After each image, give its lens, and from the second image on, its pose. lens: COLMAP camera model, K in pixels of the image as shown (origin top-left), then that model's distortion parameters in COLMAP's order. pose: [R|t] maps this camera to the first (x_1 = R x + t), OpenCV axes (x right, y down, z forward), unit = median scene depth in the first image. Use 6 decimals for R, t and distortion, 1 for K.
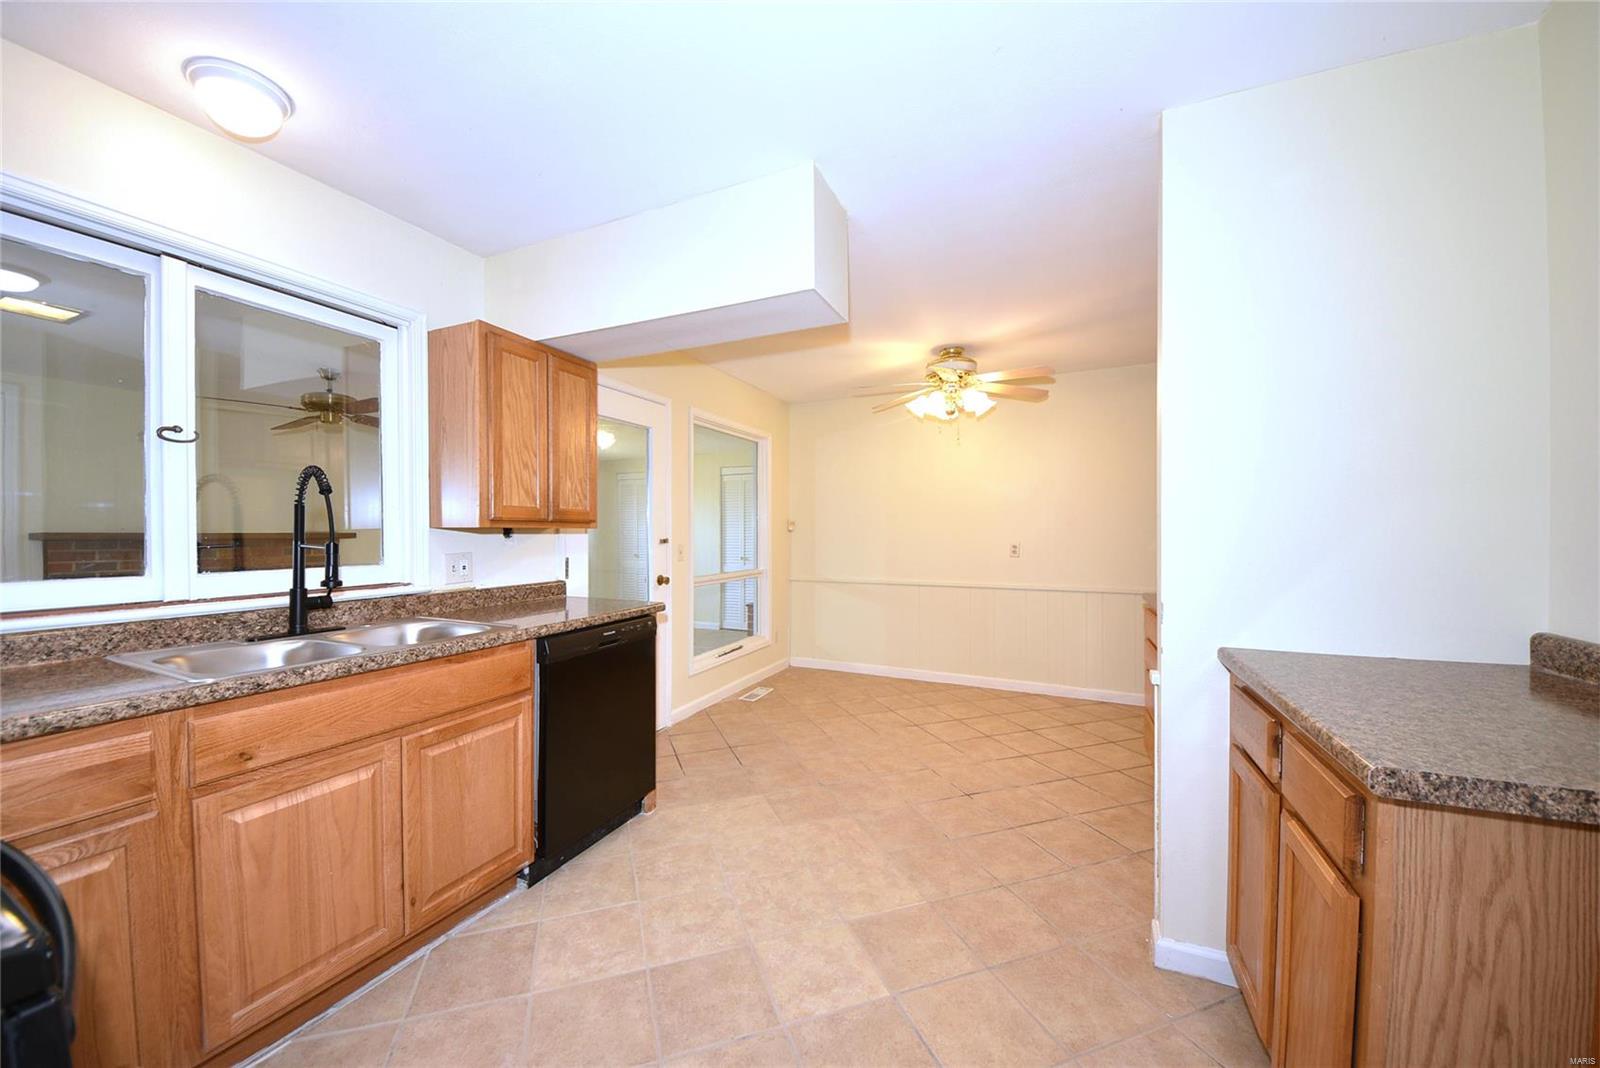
lens RADIAL K [[586.4, 0, 799.8], [0, 586.4, 537.4], [0, 0, 1]] dist [0.003902, 0.000007]
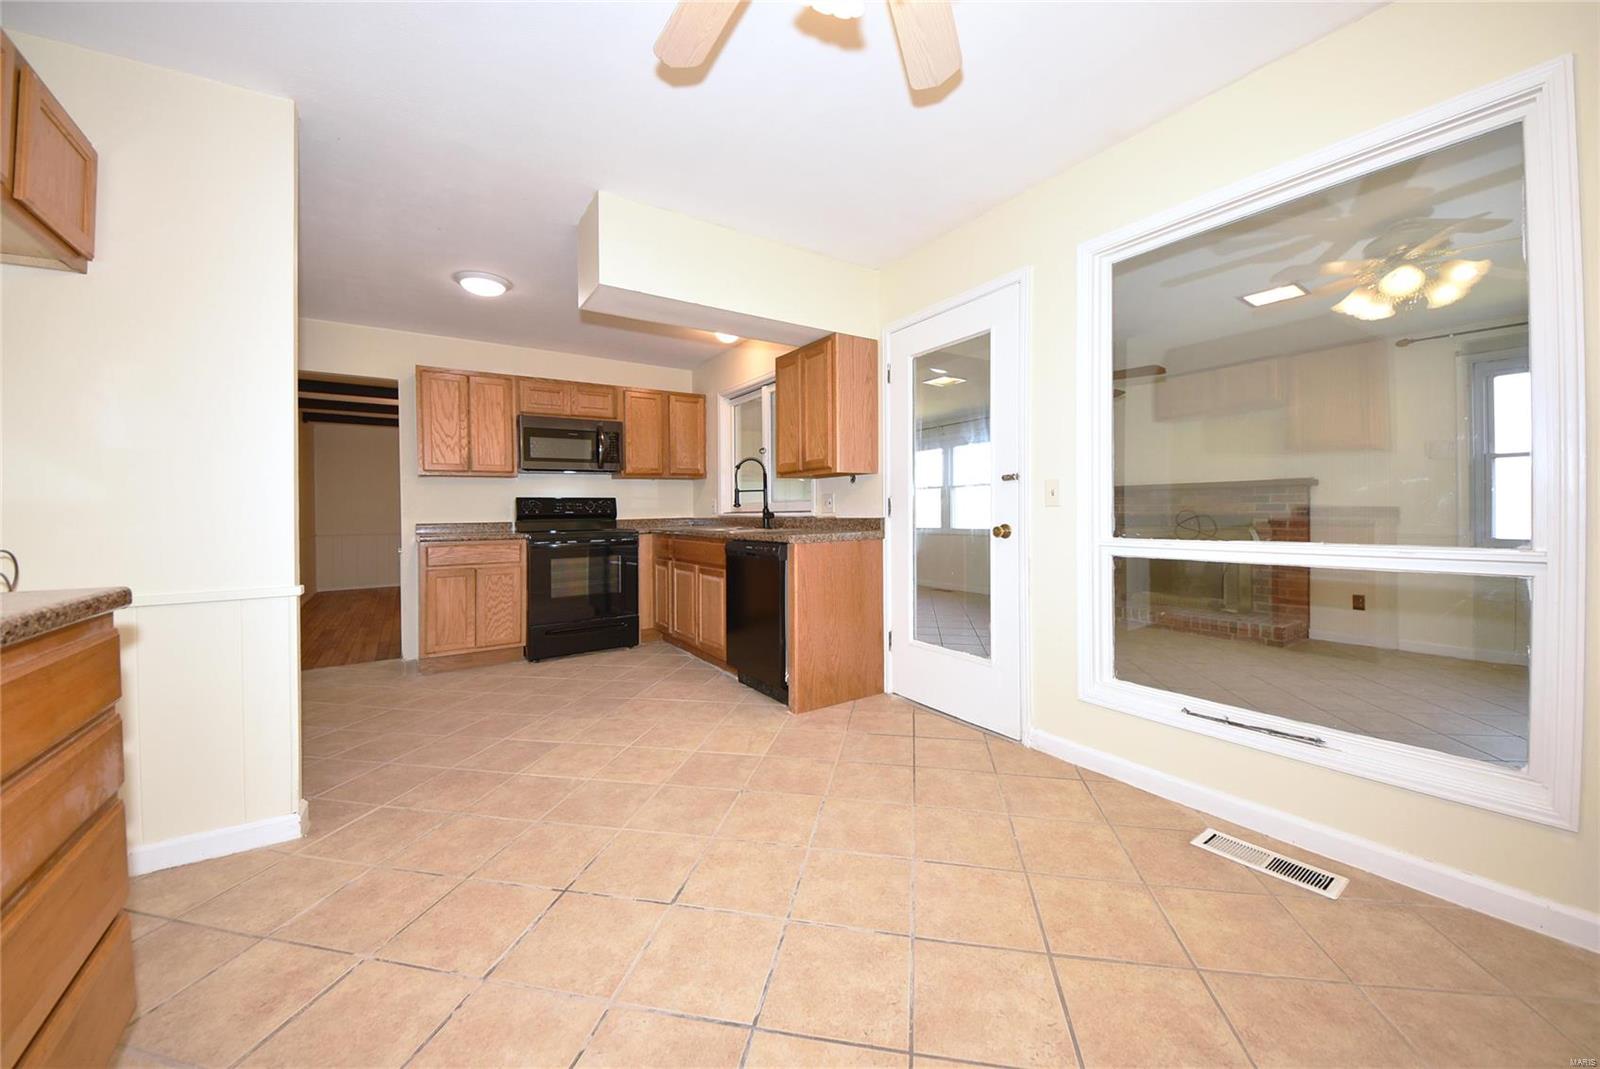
lens RADIAL K [[586.4, 0, 822.1], [0, 586.4, 516.1], [0, 0, 1]] dist [0.003902, 0.000007]
pose [[-0.520852, 0.006155, -0.853625, 0.608577], [-0.001240, 0.999967, 0.007966, 0.058751], [0.853646, 0.005207, -0.520827, 1.434905]]
